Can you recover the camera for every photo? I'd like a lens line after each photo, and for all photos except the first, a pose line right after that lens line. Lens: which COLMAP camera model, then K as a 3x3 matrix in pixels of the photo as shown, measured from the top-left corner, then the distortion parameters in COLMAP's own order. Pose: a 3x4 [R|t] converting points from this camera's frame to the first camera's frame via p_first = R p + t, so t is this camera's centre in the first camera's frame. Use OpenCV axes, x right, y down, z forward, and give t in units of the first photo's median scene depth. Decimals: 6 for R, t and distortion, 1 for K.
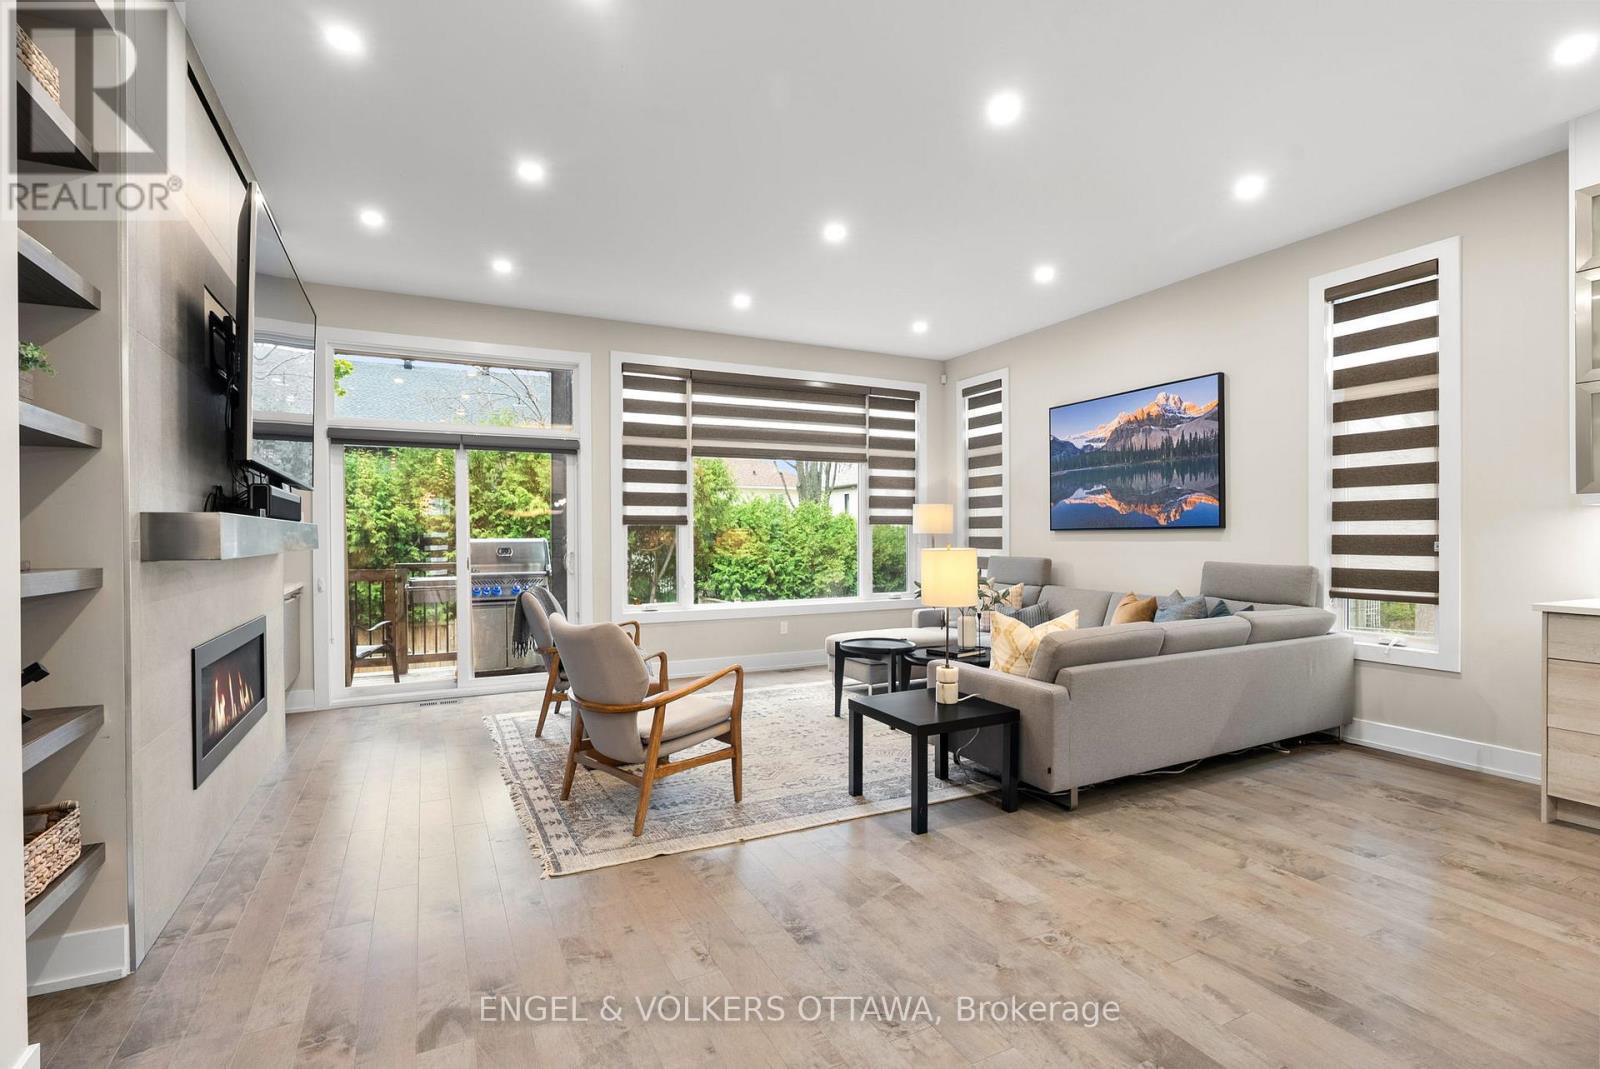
lens RADIAL K [[756.4, 0, 800.0], [0, 756.4, 534.5], [0, 0, 1]] dist [-0.001377, -0.000092]
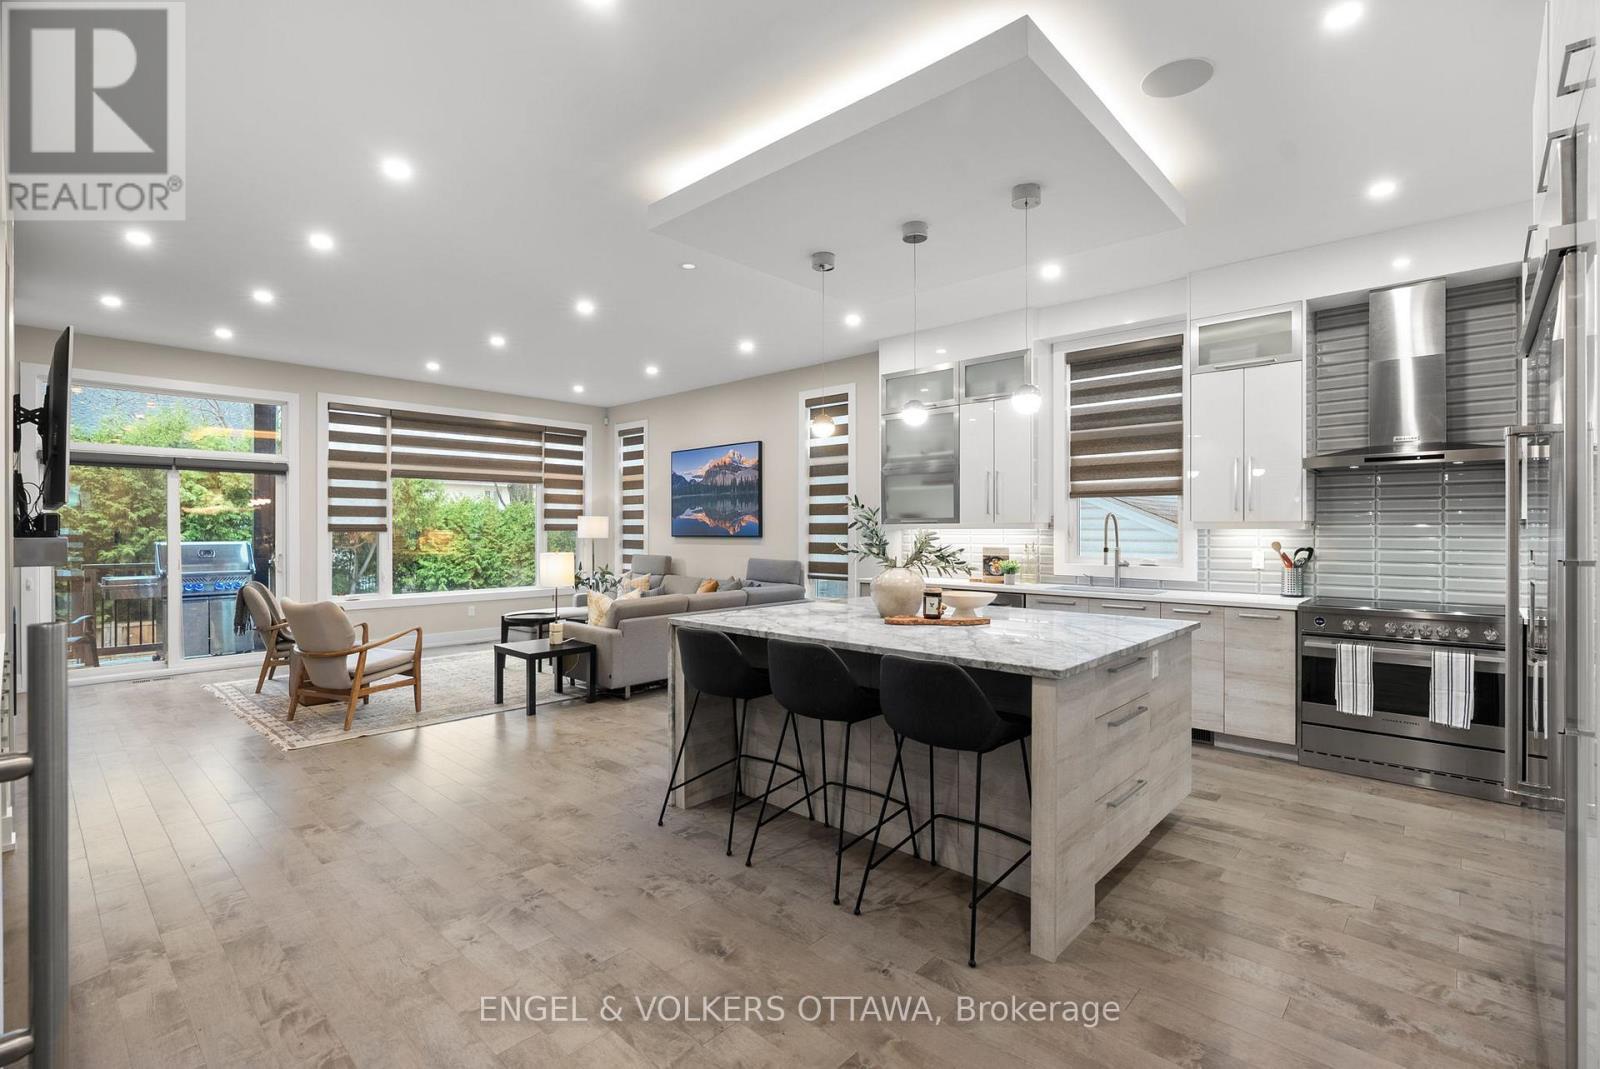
lens RADIAL K [[733.0, 0, 800.3], [0, 733.0, 528.3], [0, 0, 1]] dist [-0.001328, -0.000210]
pose [[0.936452, 0.005308, 0.350755, 0.071476], [-0.005091, 0.999986, -0.001542, -0.020669], [-0.350758, -0.000341, 0.936466, -0.405419]]
